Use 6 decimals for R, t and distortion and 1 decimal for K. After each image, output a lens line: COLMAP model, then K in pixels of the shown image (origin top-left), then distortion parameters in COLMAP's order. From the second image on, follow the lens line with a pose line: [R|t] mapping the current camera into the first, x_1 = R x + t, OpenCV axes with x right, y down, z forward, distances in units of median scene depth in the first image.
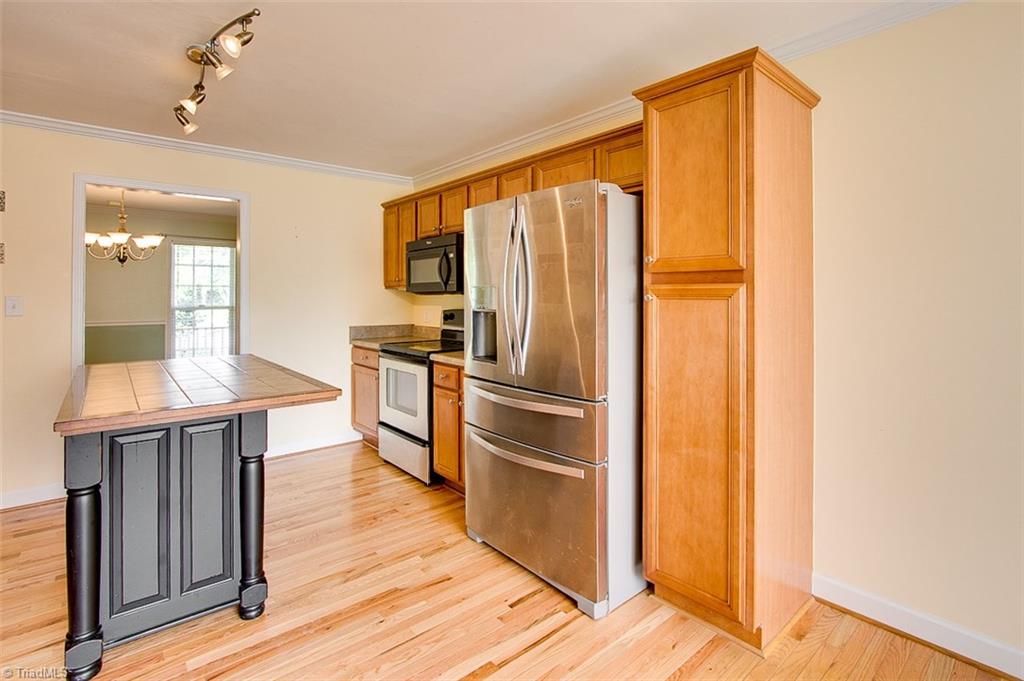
lens RADIAL K [[503.3, 0, 515.3], [0, 503.3, 293.5], [0, 0, 1]] dist [-0.007280, -0.000829]
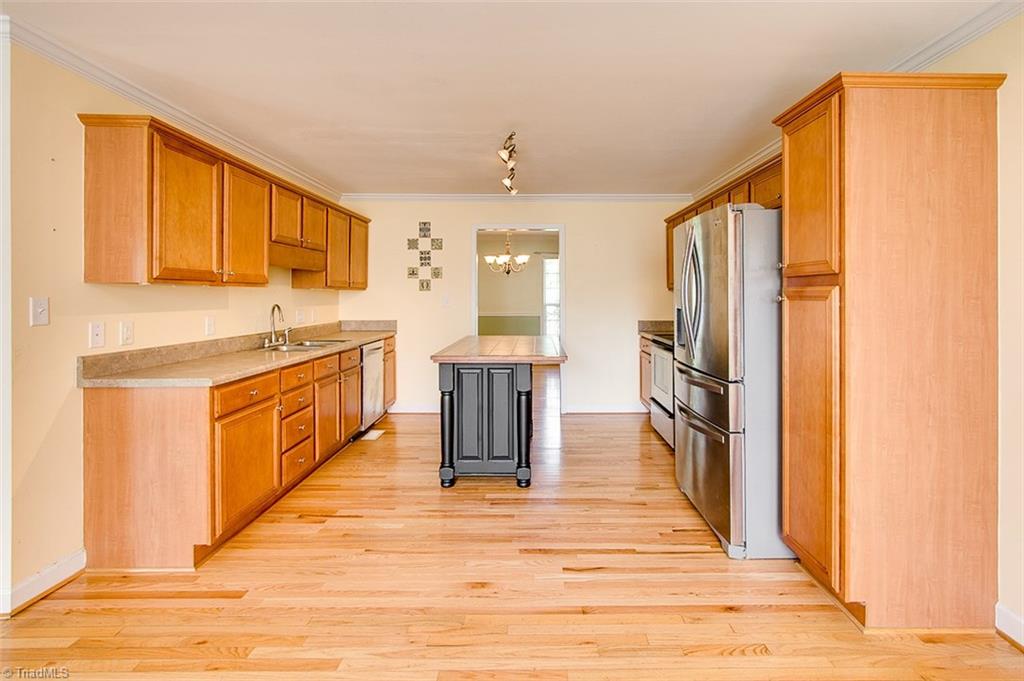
lens RADIAL K [[503.3, 0, 515.3], [0, 503.3, 293.5], [0, 0, 1]] dist [-0.007280, -0.000829]
pose [[0.736953, -0.007064, -0.675907, 0.616417], [0.008283, 0.999965, -0.001419, -0.006399], [0.675893, -0.004553, 0.736986, -0.273365]]
